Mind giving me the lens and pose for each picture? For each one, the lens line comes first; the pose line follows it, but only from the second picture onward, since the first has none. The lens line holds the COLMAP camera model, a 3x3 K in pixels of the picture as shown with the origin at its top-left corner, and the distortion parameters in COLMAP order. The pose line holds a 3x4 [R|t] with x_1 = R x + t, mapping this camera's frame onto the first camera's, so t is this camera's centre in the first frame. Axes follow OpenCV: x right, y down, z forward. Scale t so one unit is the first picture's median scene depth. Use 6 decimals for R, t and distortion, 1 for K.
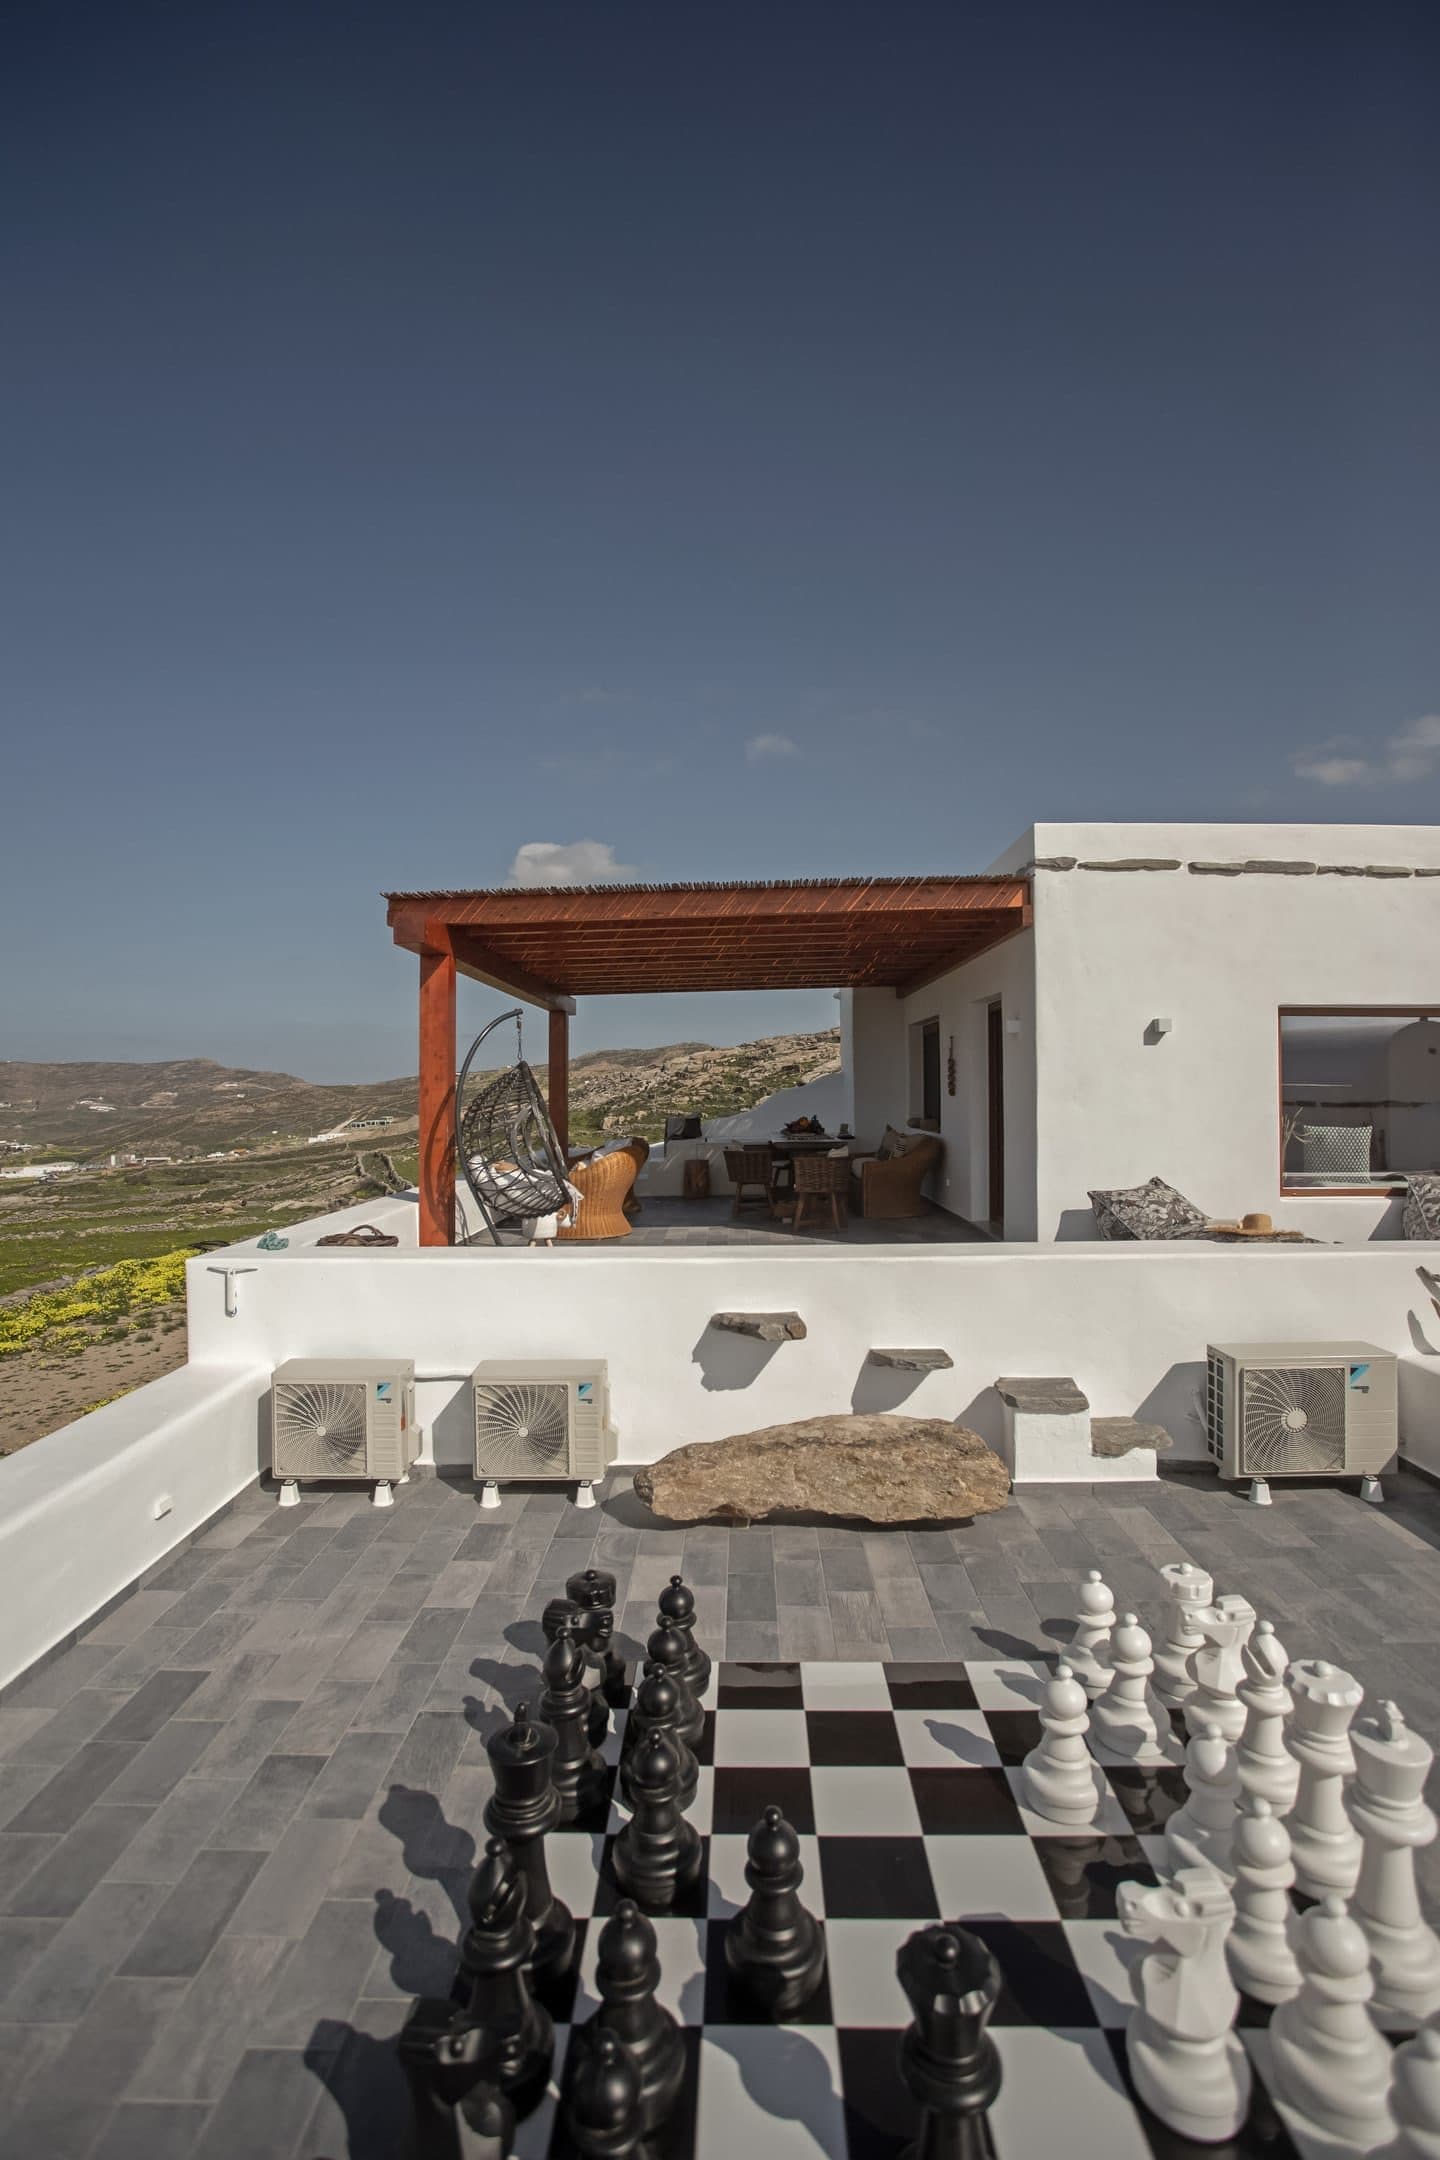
lens RADIAL K [[1044.4, 0, 718.0], [0, 1044.4, 1066.6], [0, 0, 1]] dist [-0.059200, 0.012585]
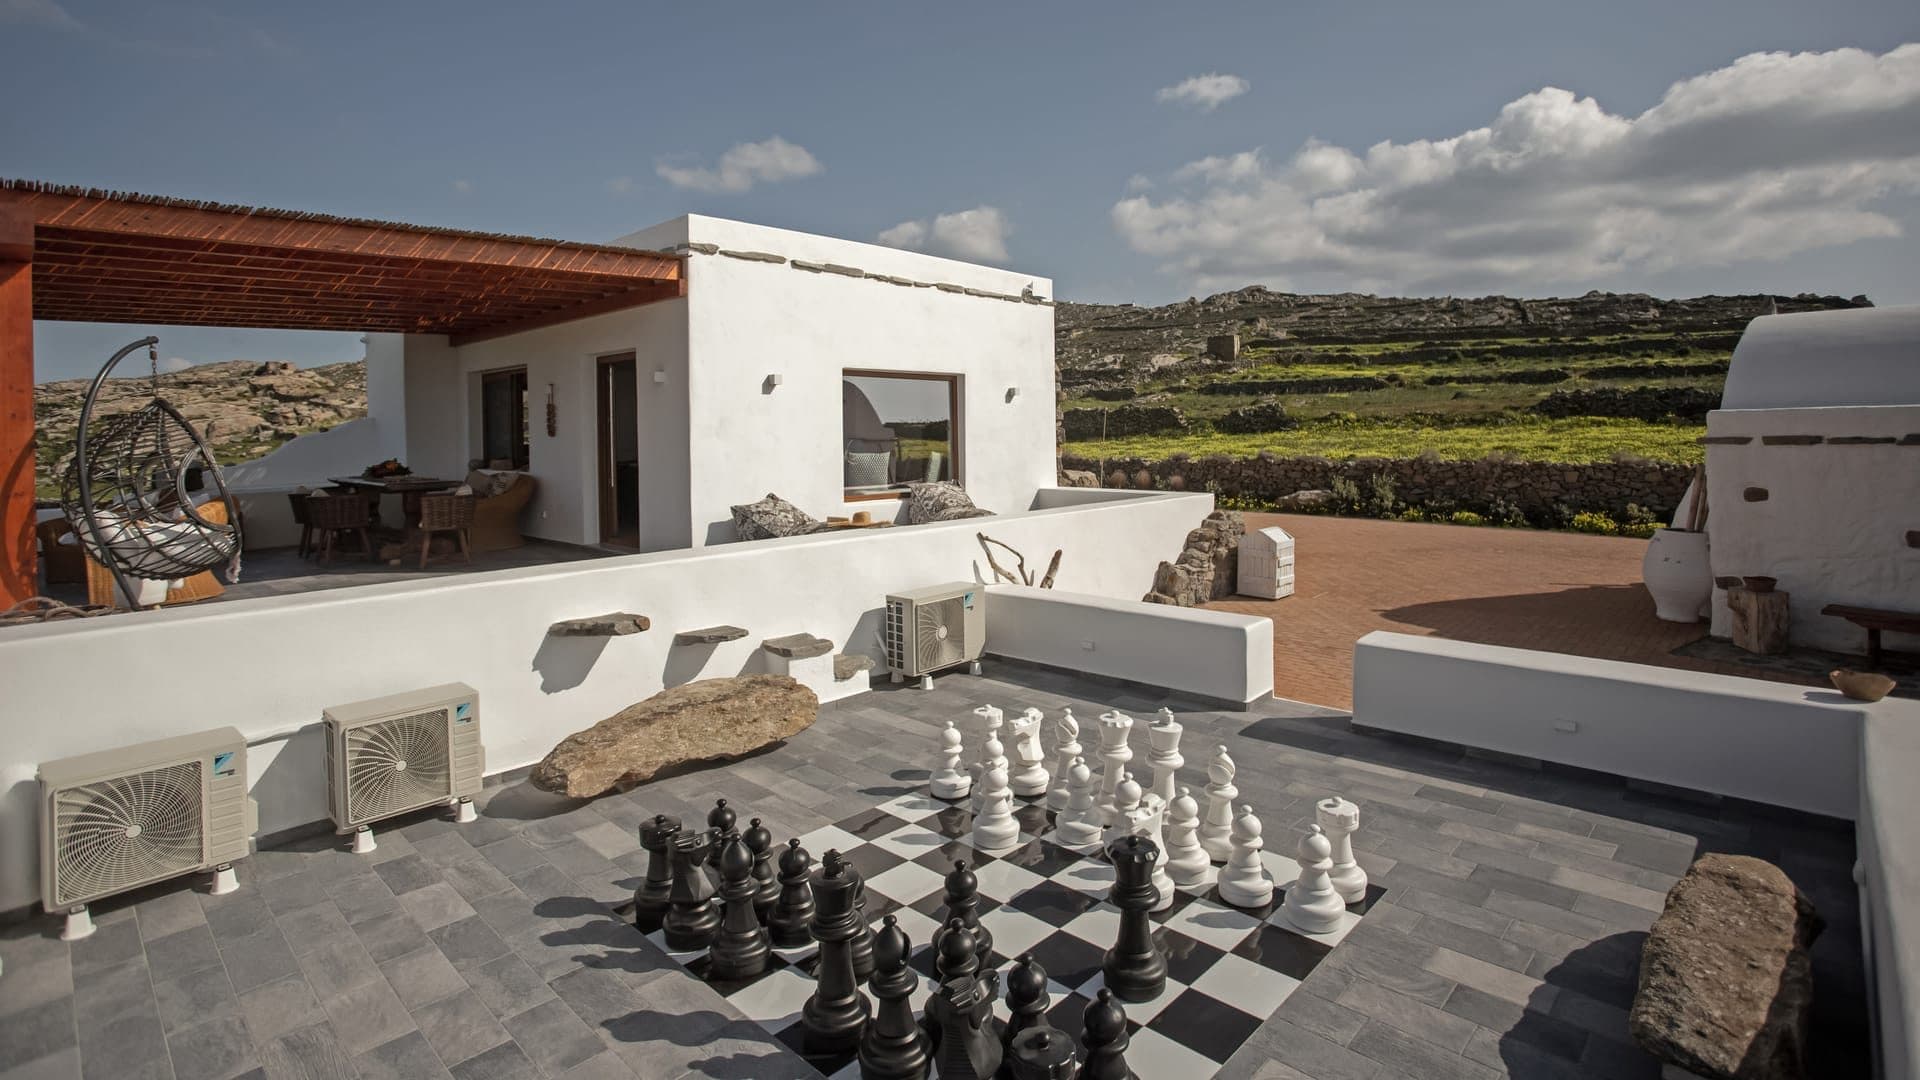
lens RADIAL K [[937.4, 0, 959.5], [0, 937.4, 436.5], [0, 0, 1]] dist [-0.042702, 0.005753]
pose [[0.674975, -0.010722, 0.737763, -0.443387], [-0.004587, 0.999814, 0.018727, 0.014391], [-0.737826, -0.016025, 0.674801, 0.006569]]
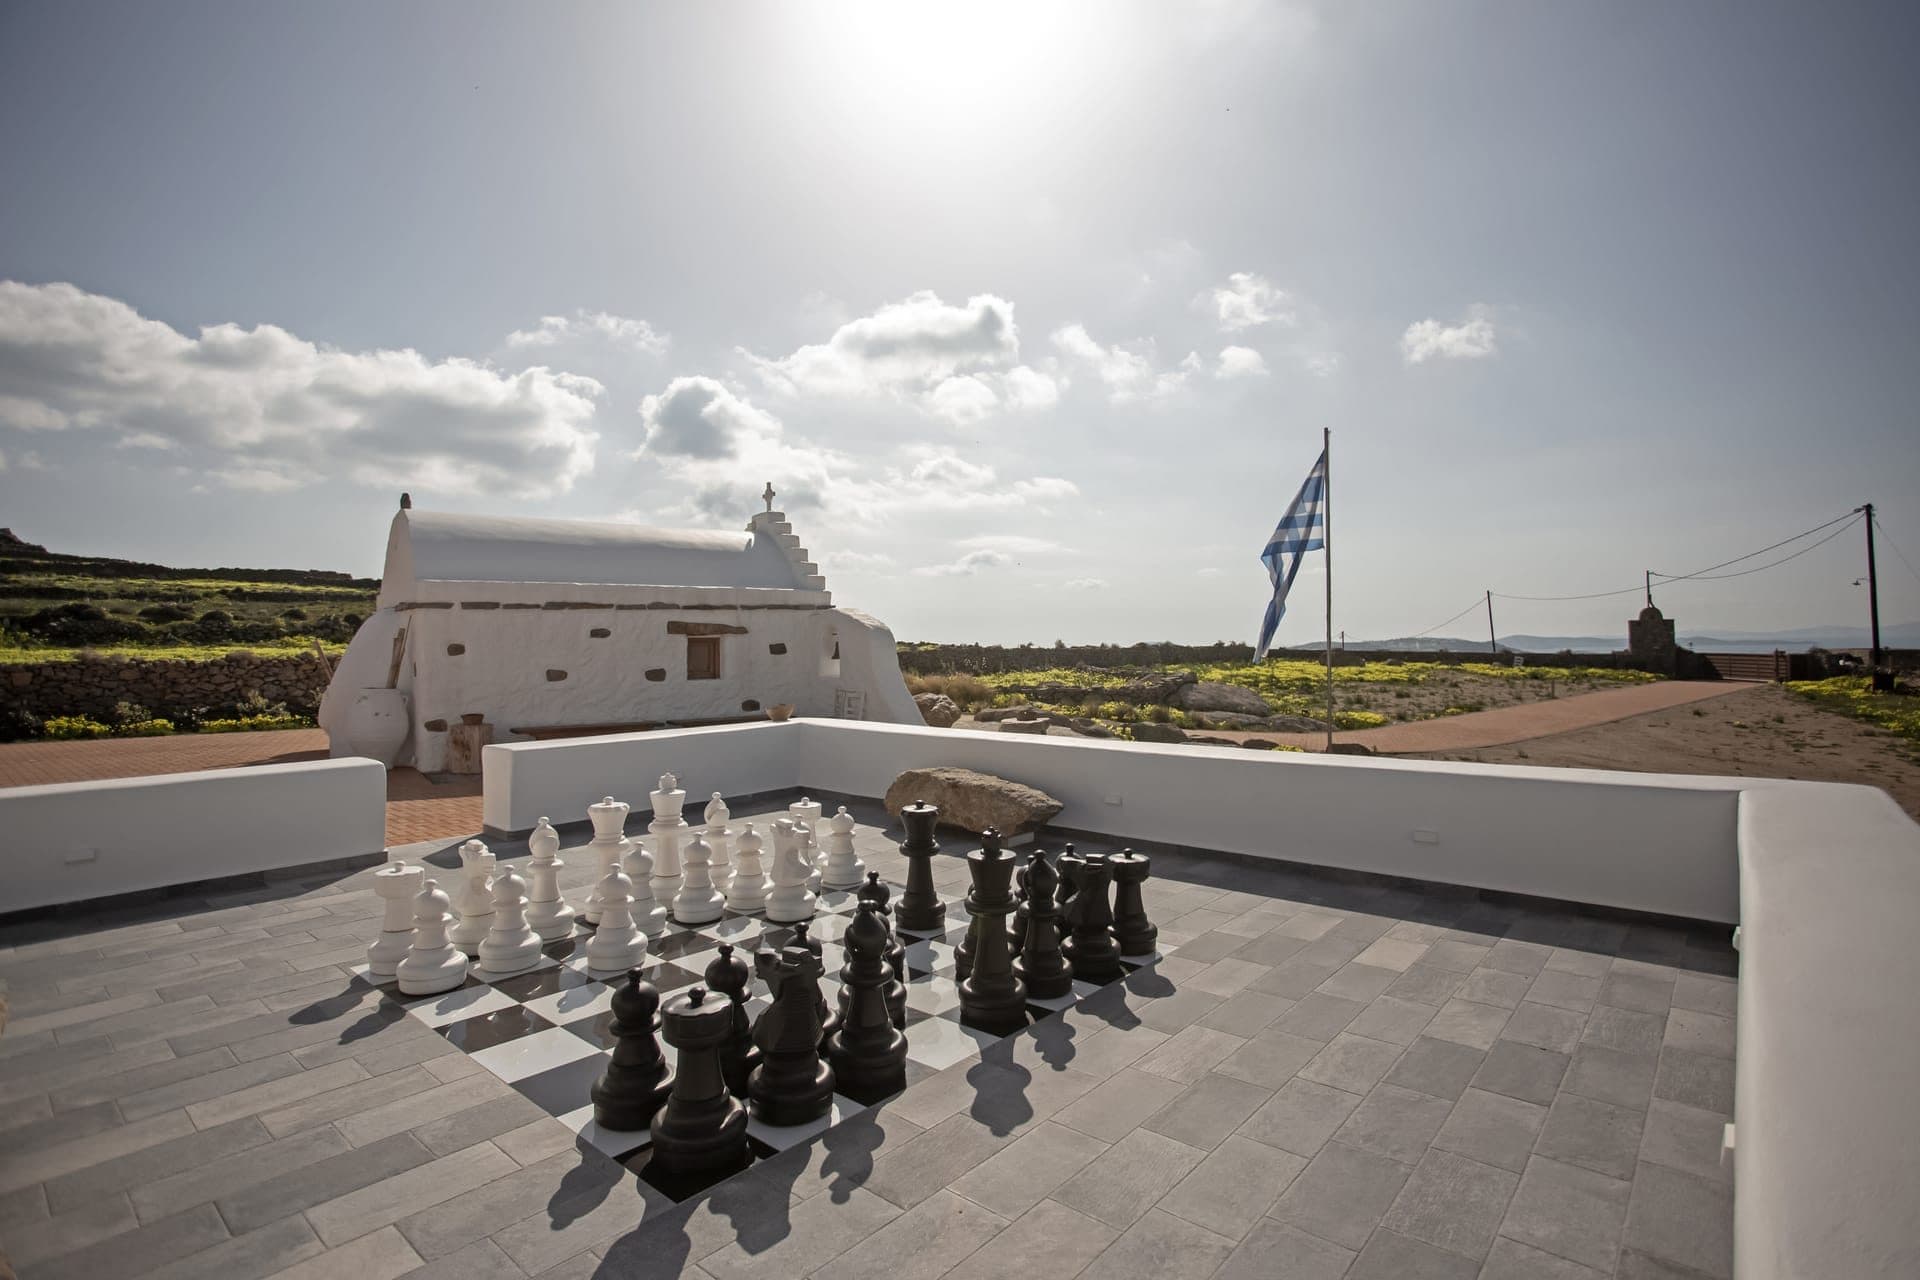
lens RADIAL K [[928.4, 0, 993.9], [0, 928.4, 620.5], [0, 0, 1]] dist [-0.059200, 0.012585]
pose [[-0.785779, 0.032520, 0.617652, -0.440685], [0.008494, 0.999090, -0.041797, 0.171325], [-0.618449, -0.027596, -0.785340, 0.886321]]
